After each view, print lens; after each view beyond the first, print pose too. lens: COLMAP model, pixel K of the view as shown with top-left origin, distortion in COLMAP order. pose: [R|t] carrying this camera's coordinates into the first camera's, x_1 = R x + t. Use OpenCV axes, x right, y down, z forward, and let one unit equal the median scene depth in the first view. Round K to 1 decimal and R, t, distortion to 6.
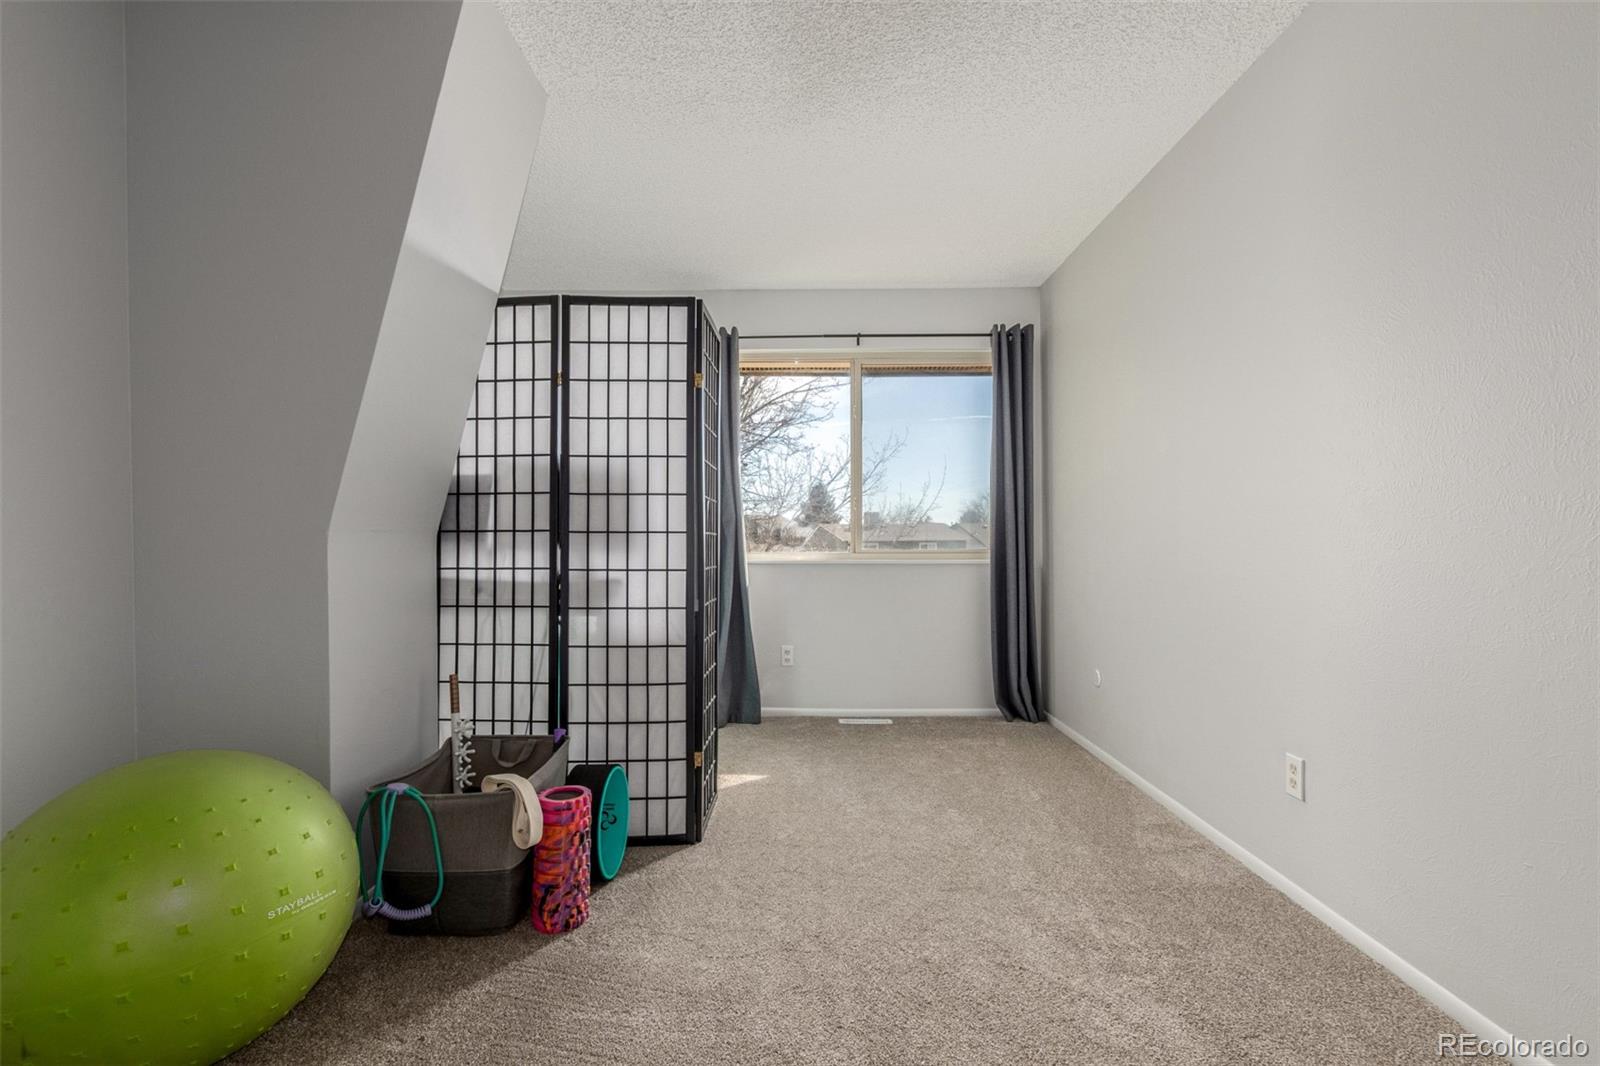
lens RADIAL K [[725.5, 0, 785.2], [0, 725.5, 539.5], [0, 0, 1]] dist [0.027169, -0.001689]
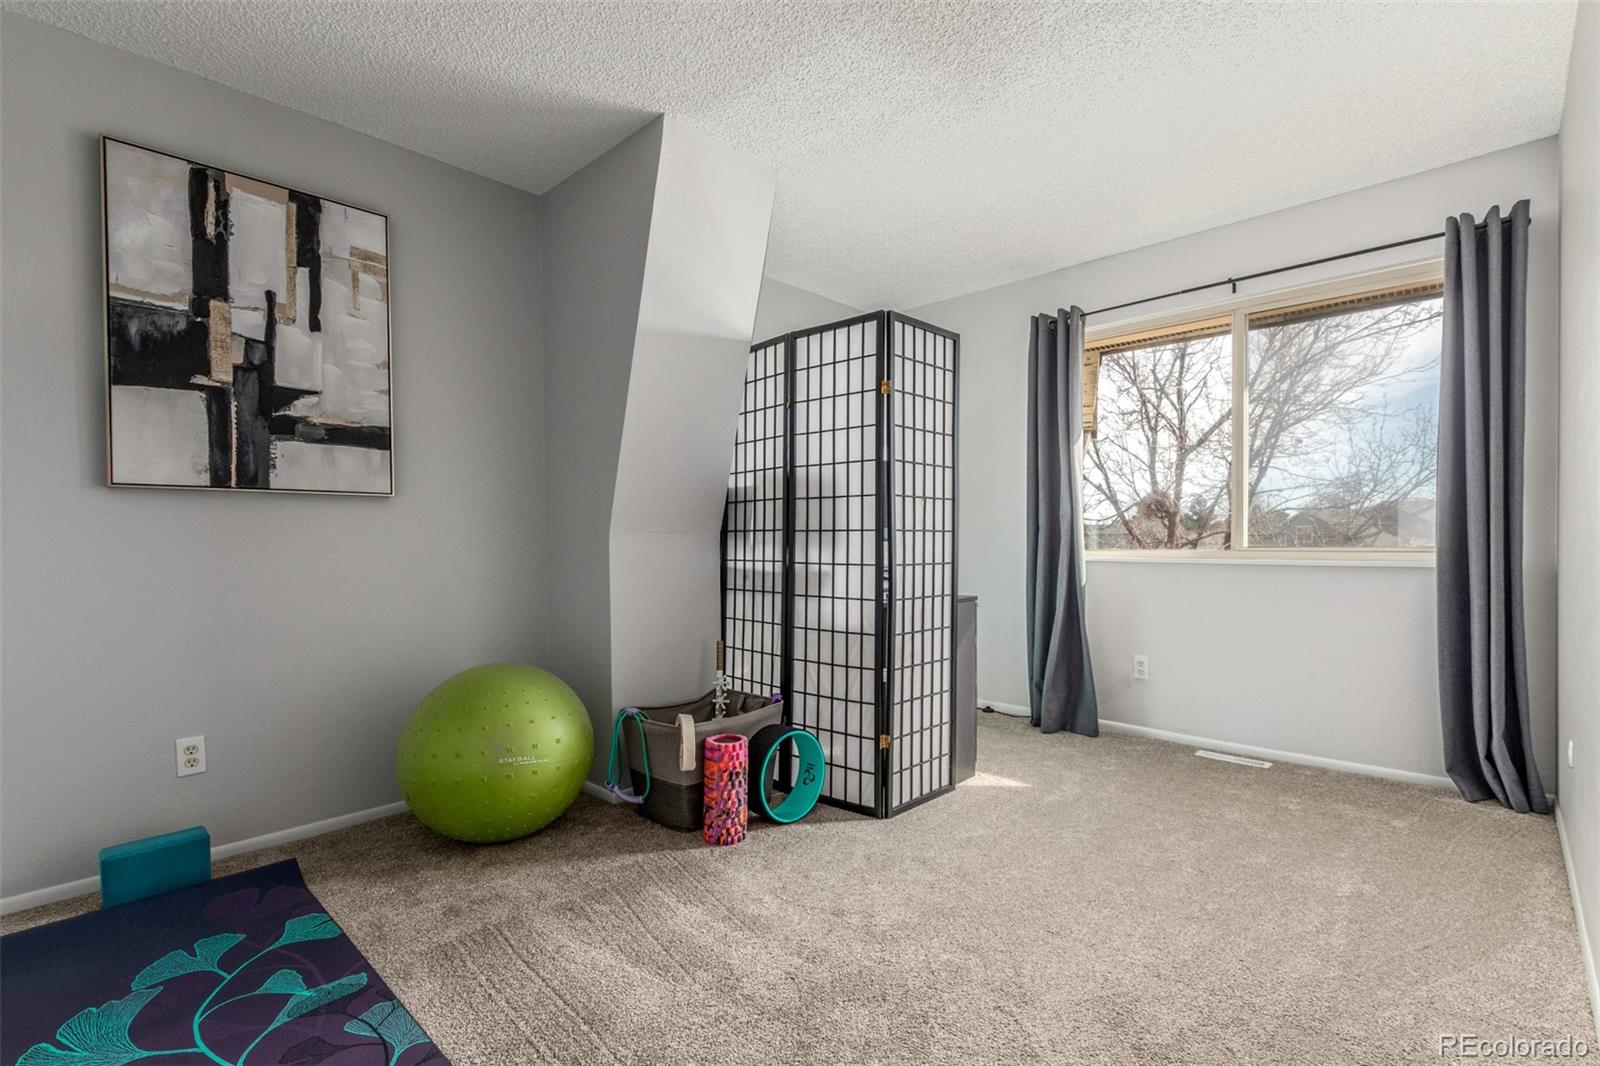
lens RADIAL K [[725.5, 0, 788.6], [0, 725.5, 546.4], [0, 0, 1]] dist [0.027169, -0.001689]
pose [[0.745078, 0.004481, -0.666963, 0.485407], [0.005997, 0.999892, 0.013417, -0.001174], [0.666951, -0.013997, 0.744970, 0.109113]]
